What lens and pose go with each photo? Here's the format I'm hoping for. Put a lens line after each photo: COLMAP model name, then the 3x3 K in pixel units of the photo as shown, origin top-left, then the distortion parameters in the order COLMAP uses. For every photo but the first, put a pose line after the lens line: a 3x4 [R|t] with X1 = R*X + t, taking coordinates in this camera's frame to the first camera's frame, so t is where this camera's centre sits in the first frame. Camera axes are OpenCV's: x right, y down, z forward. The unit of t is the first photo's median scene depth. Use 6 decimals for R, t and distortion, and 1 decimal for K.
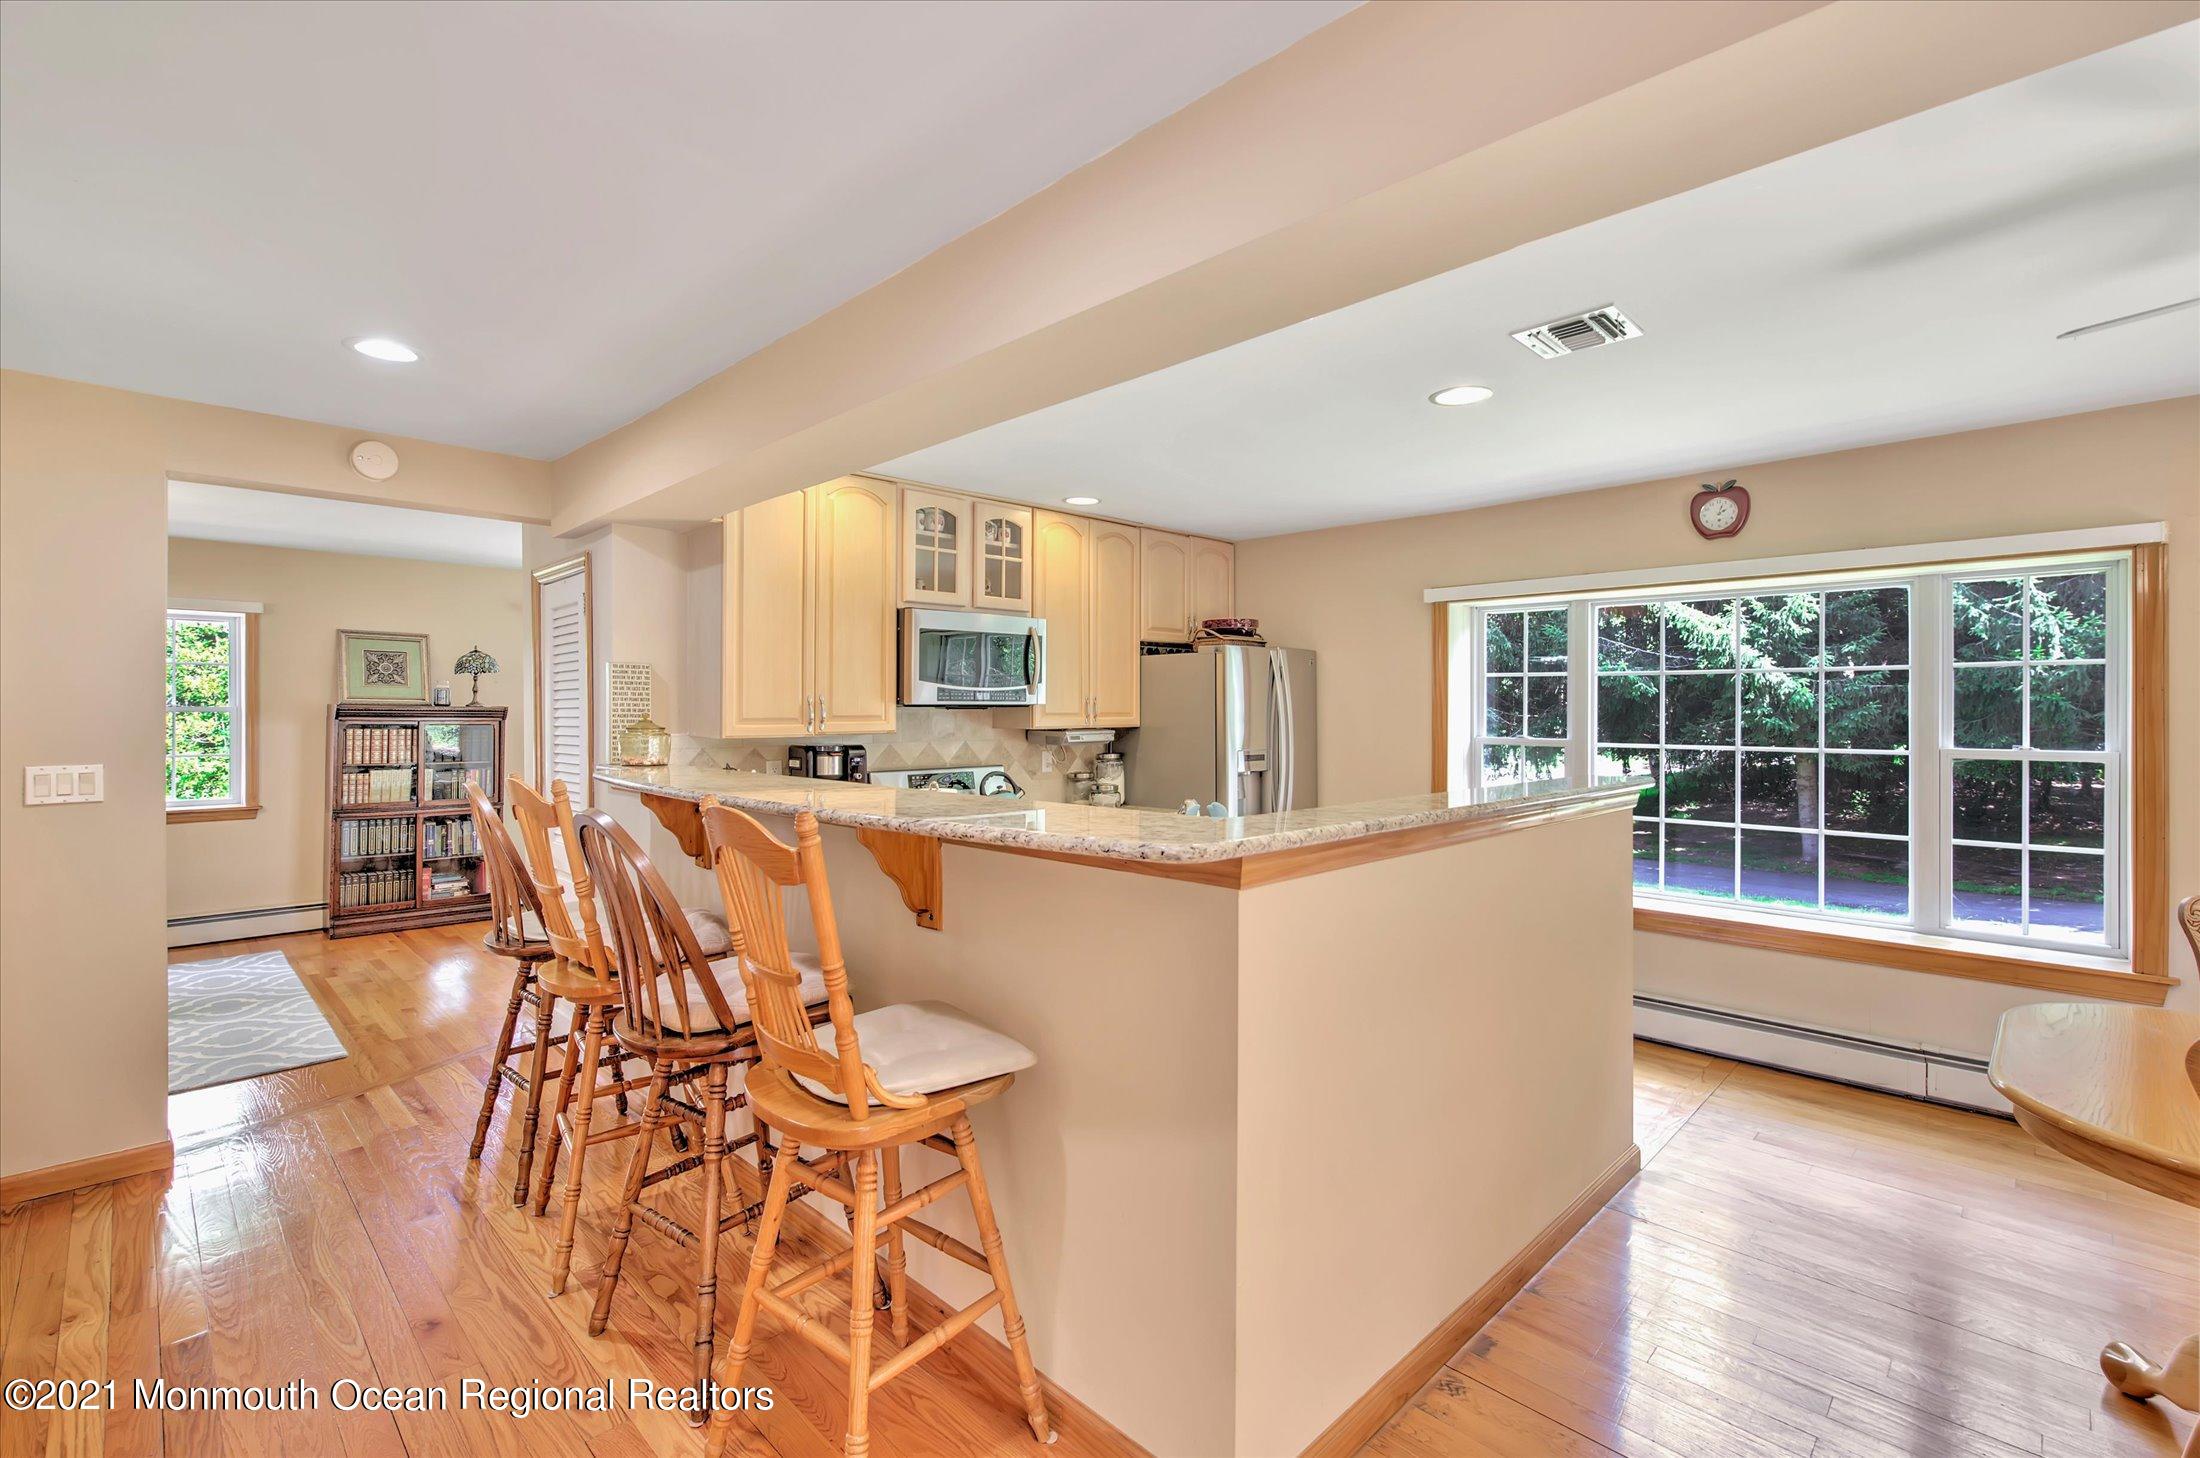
lens RADIAL K [[971.2, 0, 1095.0], [0, 971.2, 700.2], [0, 0, 1]] dist [-0.000080, 0.000903]
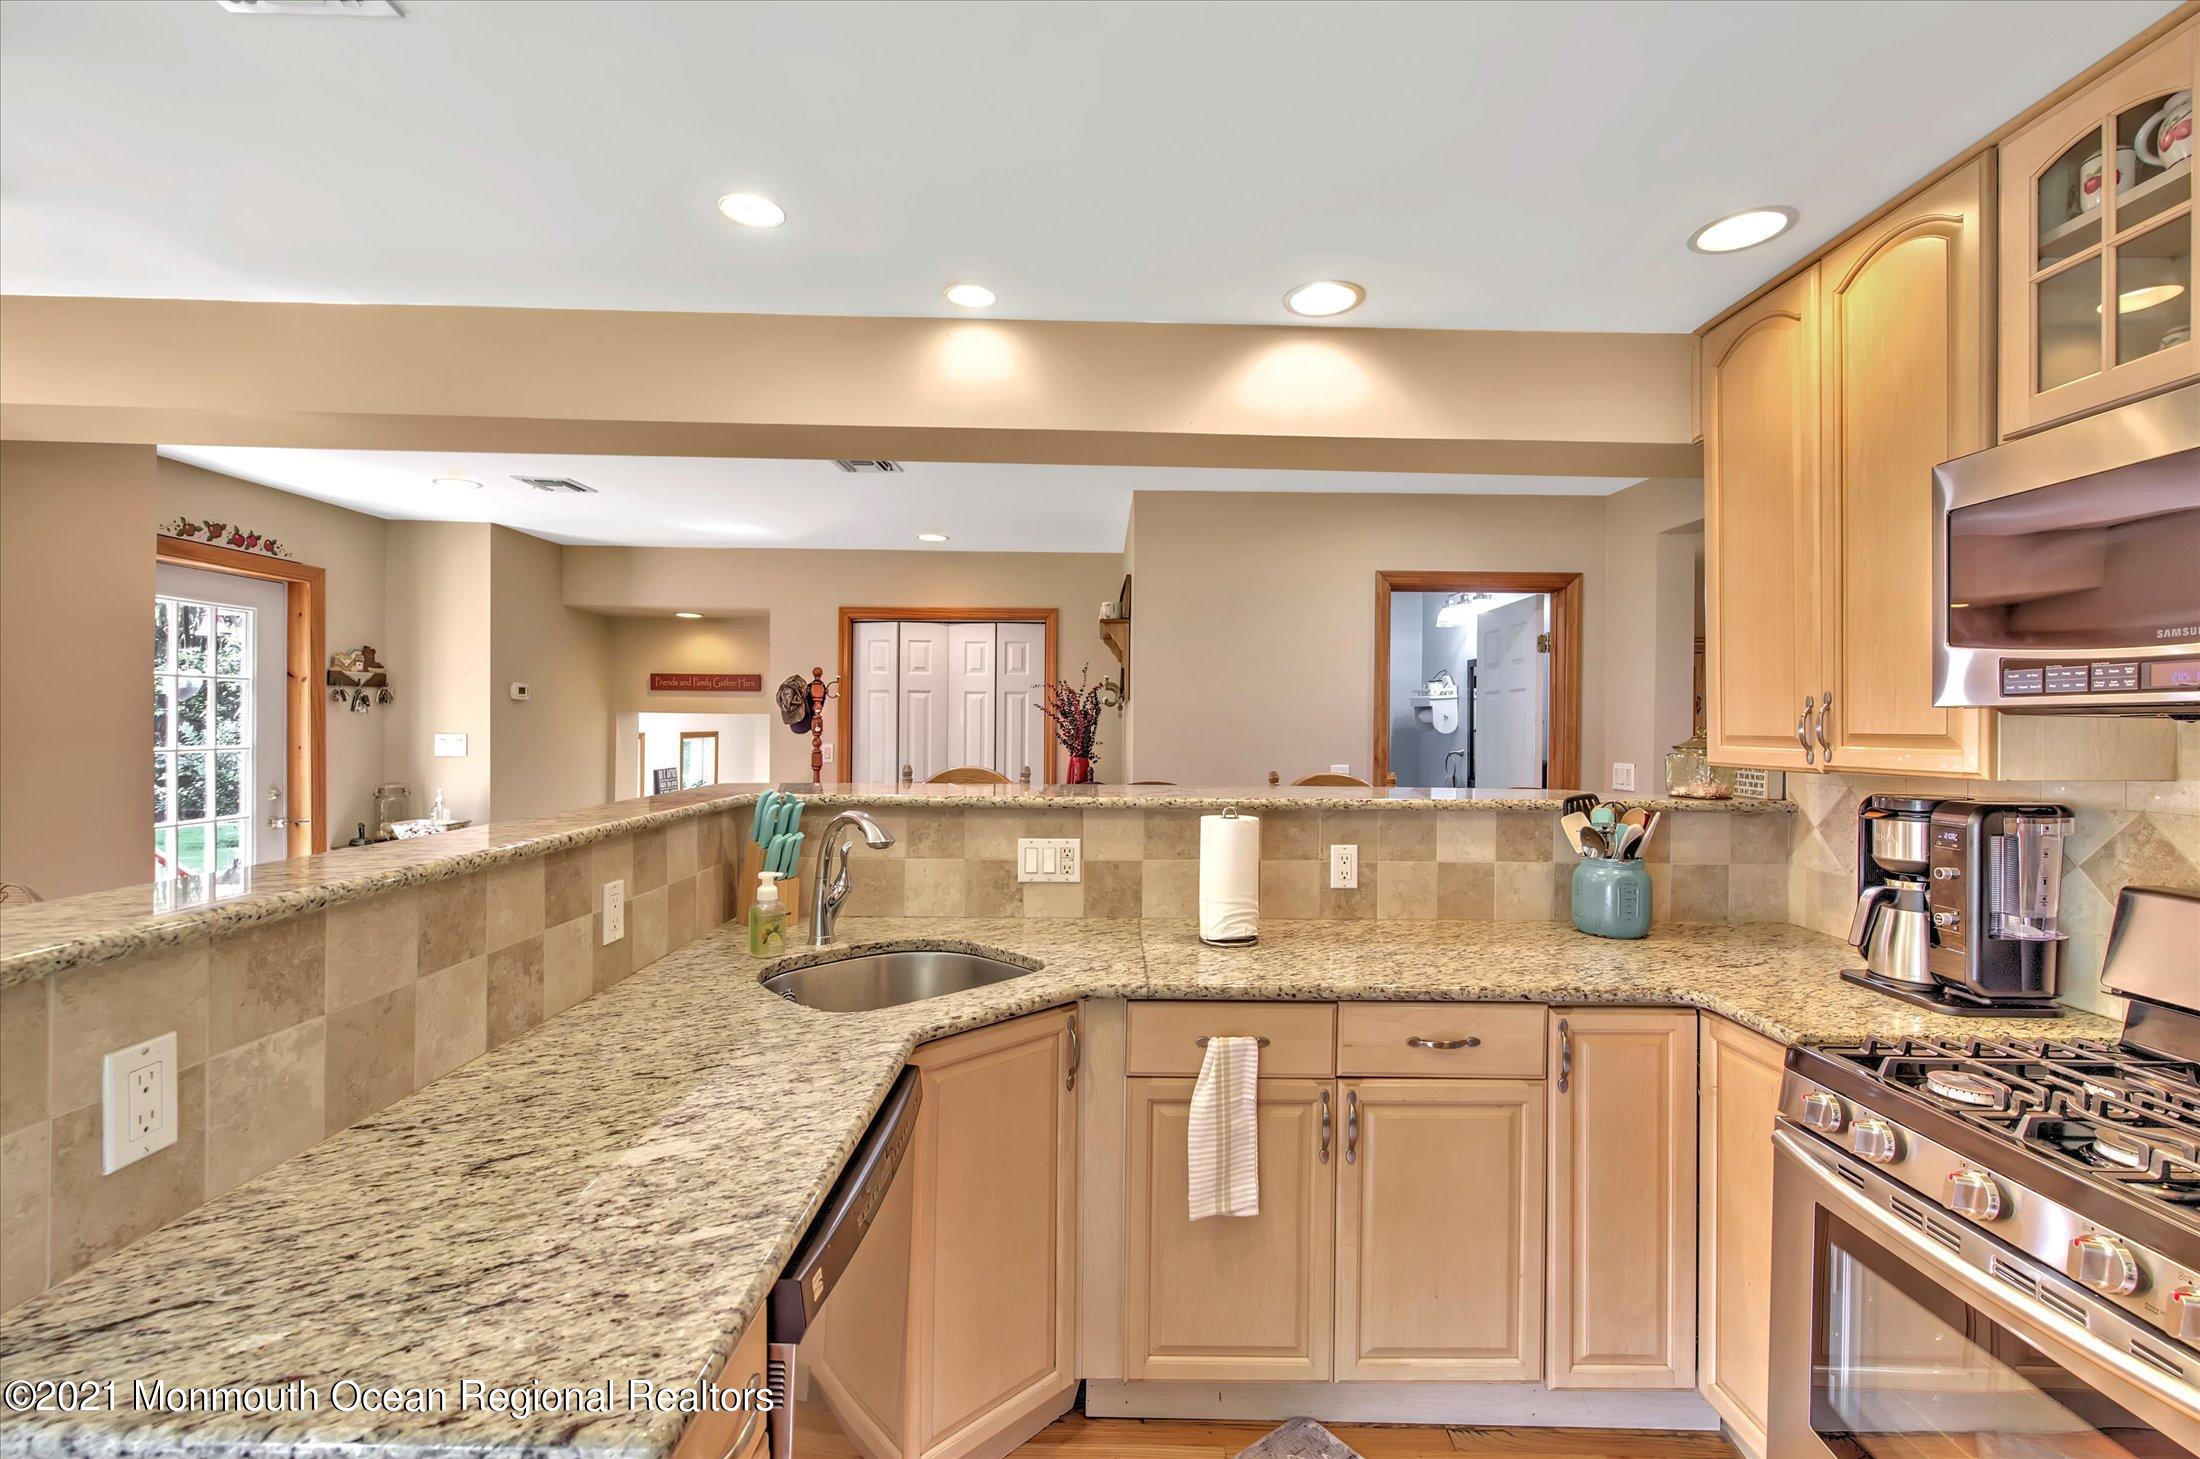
lens RADIAL K [[968.0, 0, 1102.0], [0, 968.0, 727.2], [0, 0, 1]] dist [-0.003389, 0.003074]
pose [[-0.709228, -0.004044, -0.704967, 0.327897], [-0.002447, 0.999992, -0.003275, 0.014111], [0.704975, -0.000598, -0.709232, 1.017446]]
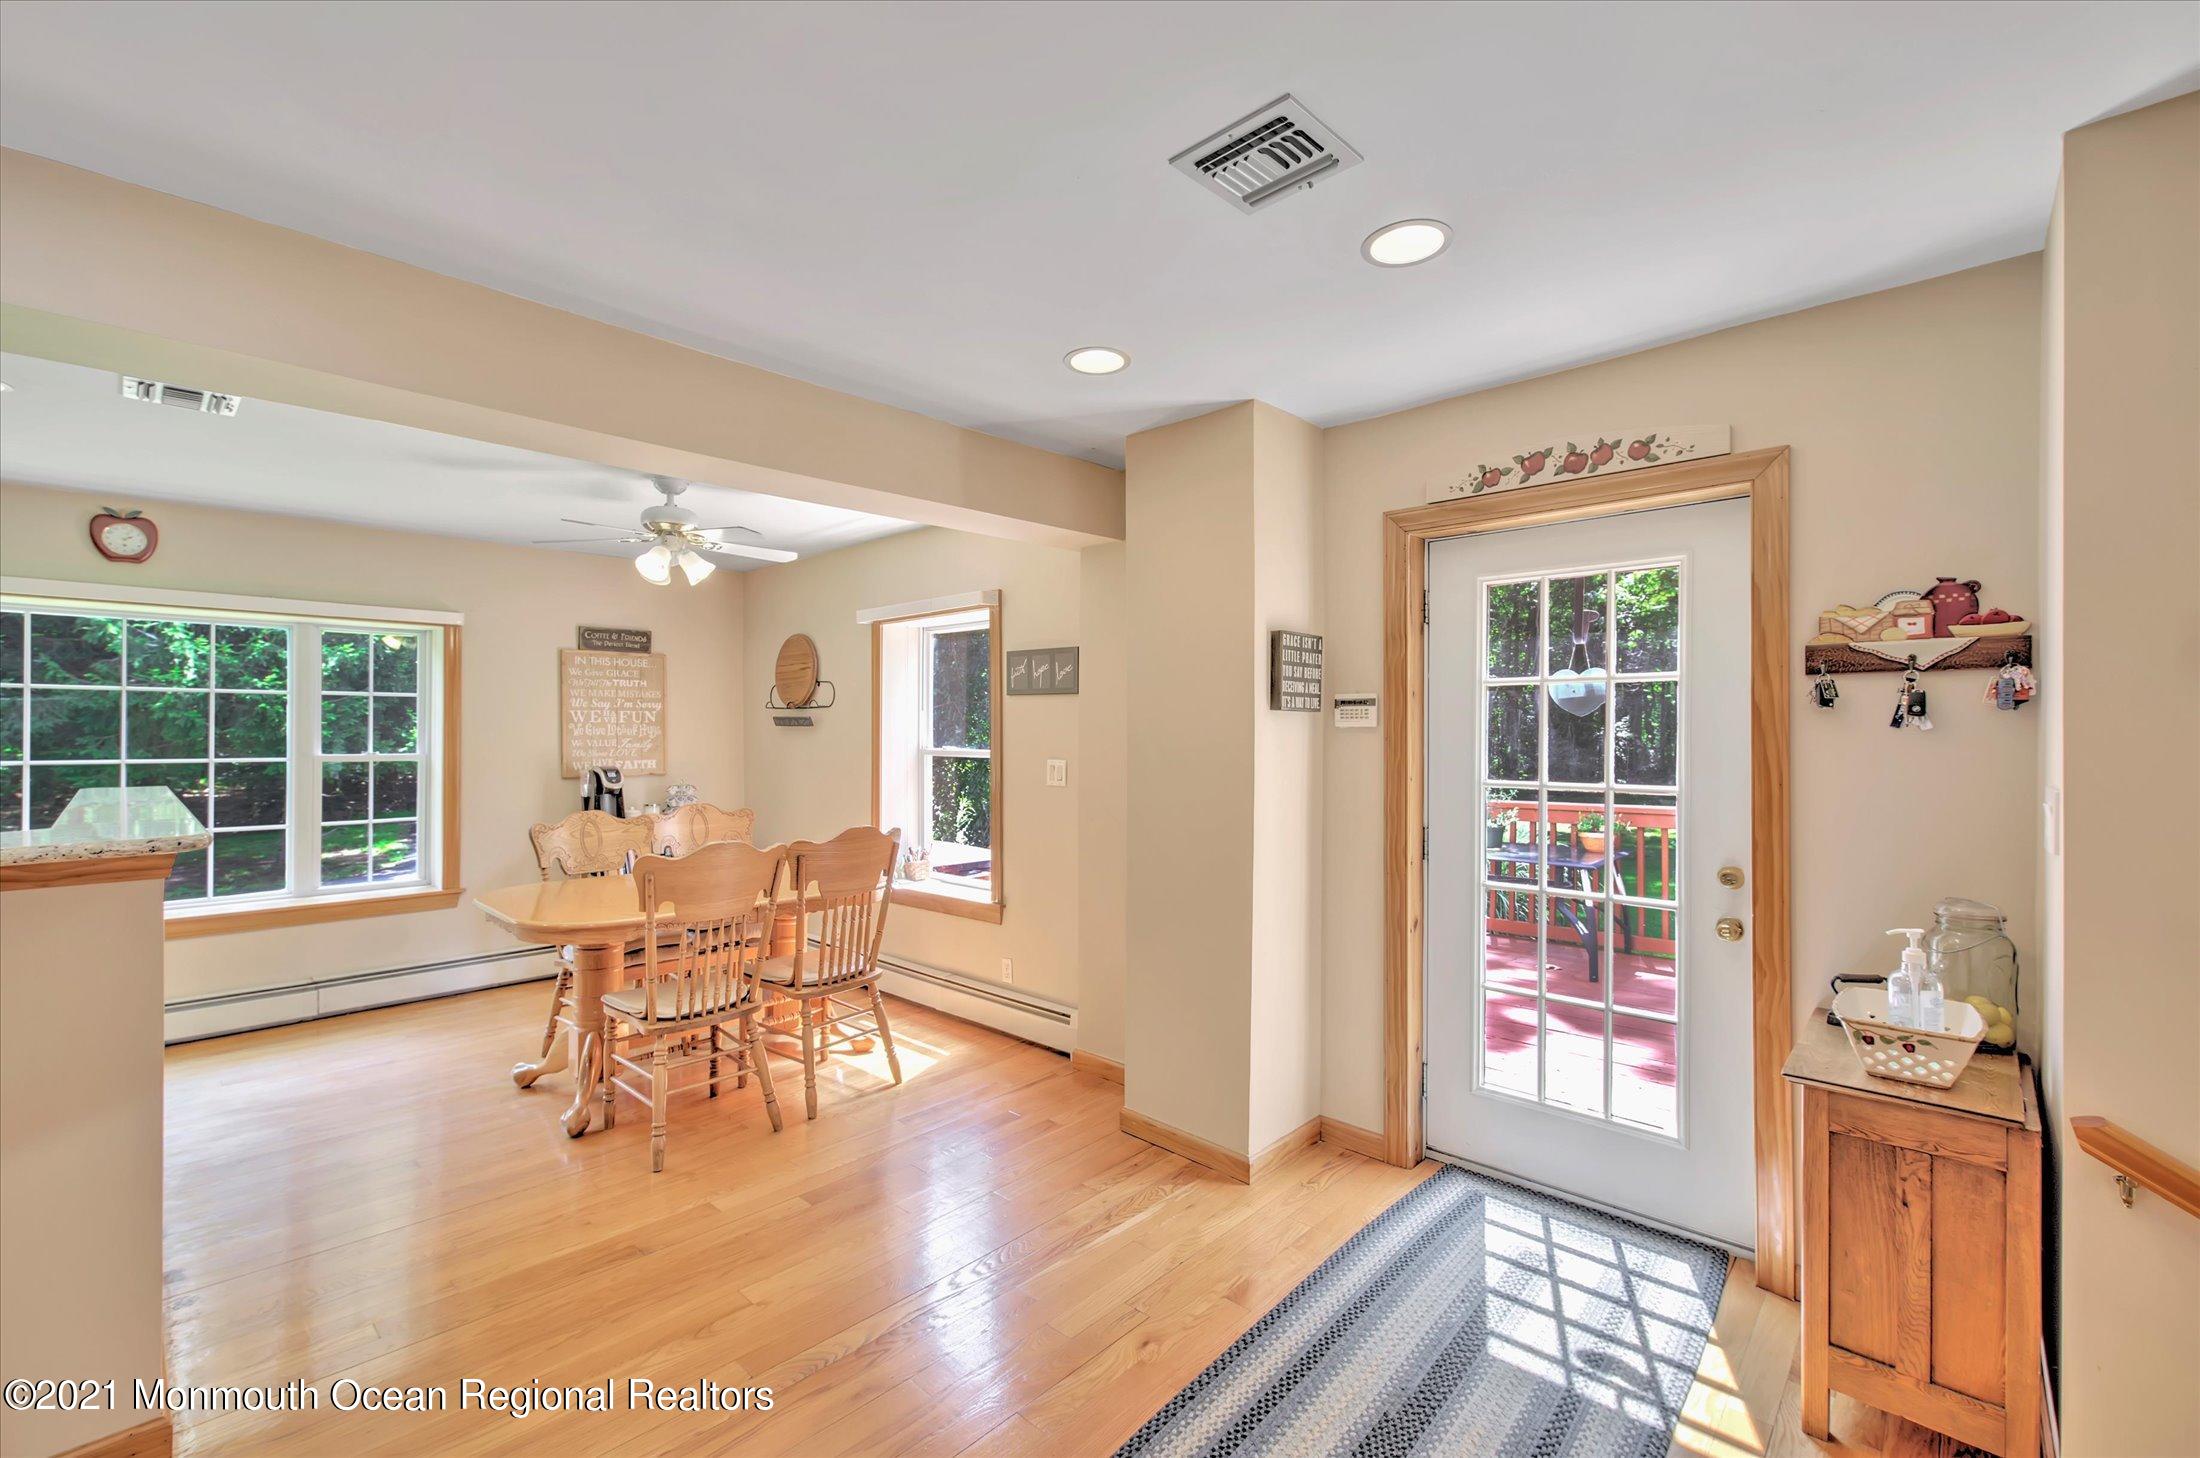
lens RADIAL K [[941.6, 0, 1097.2], [0, 941.6, 724.2], [0, 0, 1]] dist [0.000840, 0.000347]
pose [[-0.019853, 0.004663, 0.999792, -0.385845], [-0.013205, 0.999901, -0.004925, -0.000964], [-0.999716, -0.013300, -0.019790, -0.035587]]
